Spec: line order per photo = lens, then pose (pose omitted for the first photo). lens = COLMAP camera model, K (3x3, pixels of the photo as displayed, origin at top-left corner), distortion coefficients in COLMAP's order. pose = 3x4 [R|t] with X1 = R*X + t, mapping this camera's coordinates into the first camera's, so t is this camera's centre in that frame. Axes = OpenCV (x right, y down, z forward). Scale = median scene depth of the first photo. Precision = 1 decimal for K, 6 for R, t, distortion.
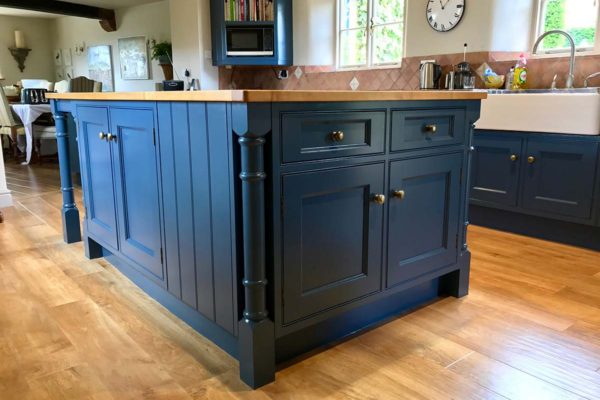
lens RADIAL K [[496.0, 0, 299.6], [0, 496.0, 199.1], [0, 0, 1]] dist [0.027157, -0.005213]
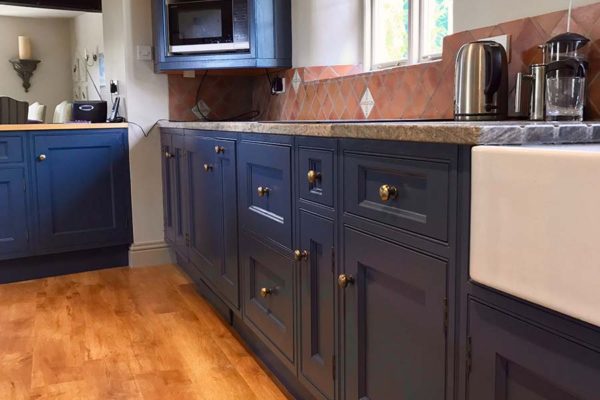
lens RADIAL K [[655.8, 0, 300.4], [0, 655.8, 200.4], [0, 0, 1]] dist [0.018147, 0.000000]
pose [[0.947892, 0.031697, -0.317011, 0.212611], [-0.055819, 0.996170, -0.067299, -0.092376], [0.313663, 0.081487, 0.946031, 0.391818]]
